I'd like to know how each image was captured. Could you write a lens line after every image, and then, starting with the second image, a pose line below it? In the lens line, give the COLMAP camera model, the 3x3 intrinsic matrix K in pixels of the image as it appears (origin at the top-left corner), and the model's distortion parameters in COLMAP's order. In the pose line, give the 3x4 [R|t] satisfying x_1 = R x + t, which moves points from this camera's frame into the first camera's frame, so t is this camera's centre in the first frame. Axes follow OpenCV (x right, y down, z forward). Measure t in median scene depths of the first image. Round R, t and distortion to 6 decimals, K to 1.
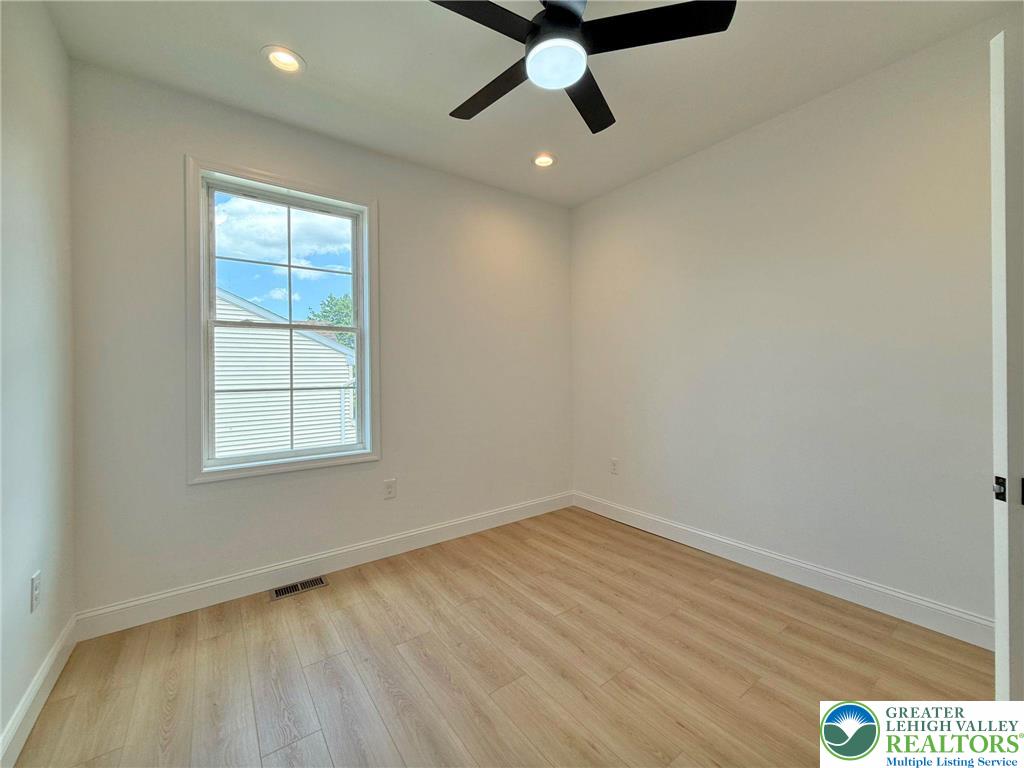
lens RADIAL K [[416.6, 0, 512.0], [0, 416.6, 384.0], [0, 0, 1]] dist [0.019934, 0.000012]
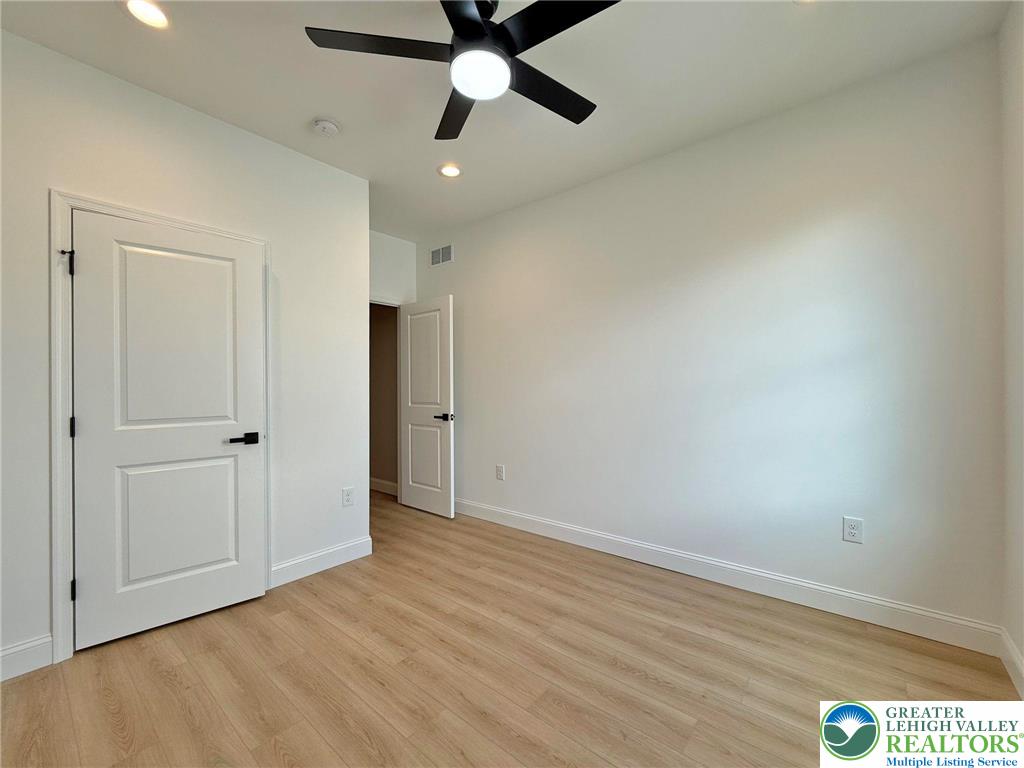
lens RADIAL K [[416.6, 0, 512.0], [0, 416.6, 384.0], [0, 0, 1]] dist [0.019934, 0.000012]
pose [[-0.970679, 0.020001, -0.239544, 0.273100], [0.020535, 0.999789, 0.000268, -0.019076], [0.239499, -0.004659, -0.970885, 1.925031]]
